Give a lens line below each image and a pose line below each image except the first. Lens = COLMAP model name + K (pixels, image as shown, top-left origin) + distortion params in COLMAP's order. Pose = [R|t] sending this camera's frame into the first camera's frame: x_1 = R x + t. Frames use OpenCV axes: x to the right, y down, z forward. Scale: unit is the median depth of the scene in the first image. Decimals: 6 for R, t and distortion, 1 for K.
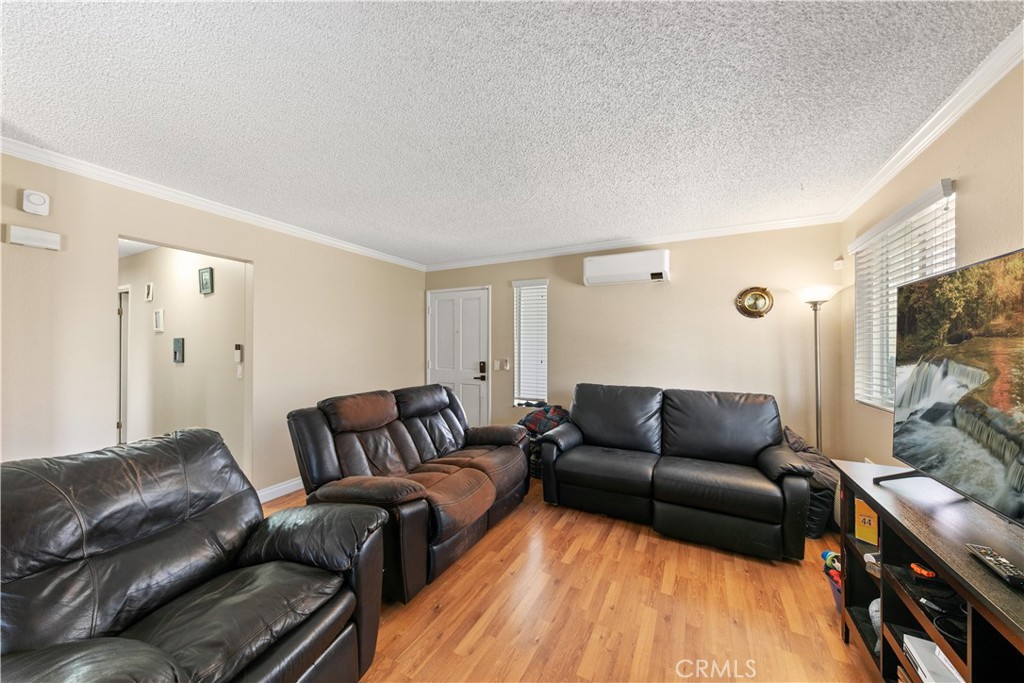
lens RADIAL K [[357.4, 0, 514.0], [0, 357.4, 344.3], [0, 0, 1]] dist [-0.002774, -0.000126]
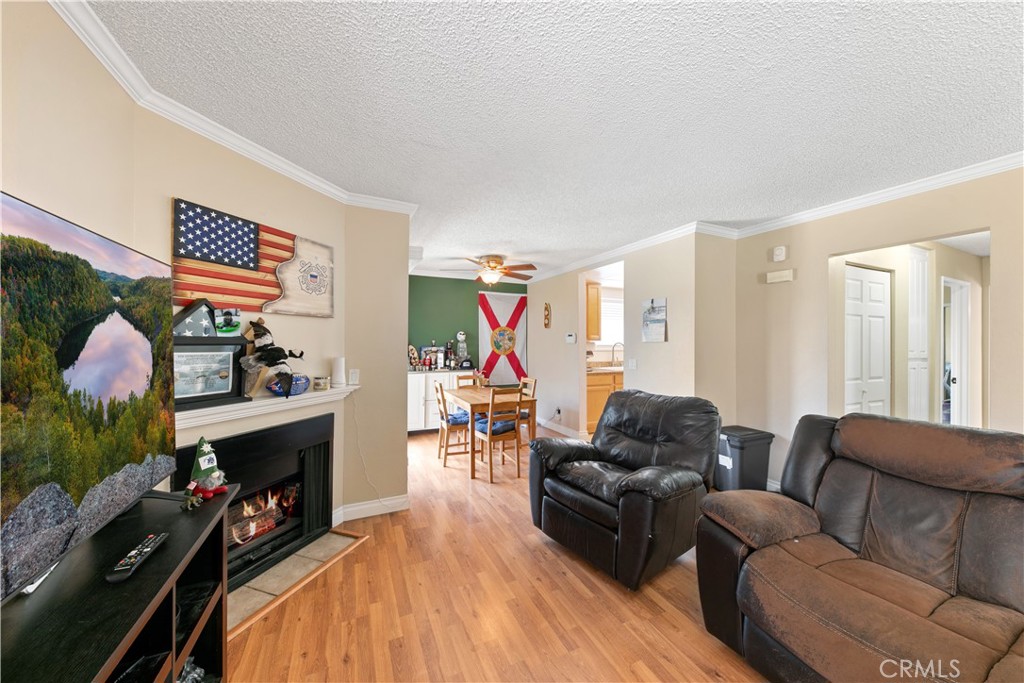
lens RADIAL K [[357.4, 0, 509.1], [0, 357.4, 345.2], [0, 0, 1]] dist [-0.002774, -0.000126]
pose [[-0.612762, -0.008606, -0.790221, 0.587577], [-0.006400, 0.999962, -0.005928, 0.020639], [0.790241, 0.001425, -0.612794, 0.952459]]
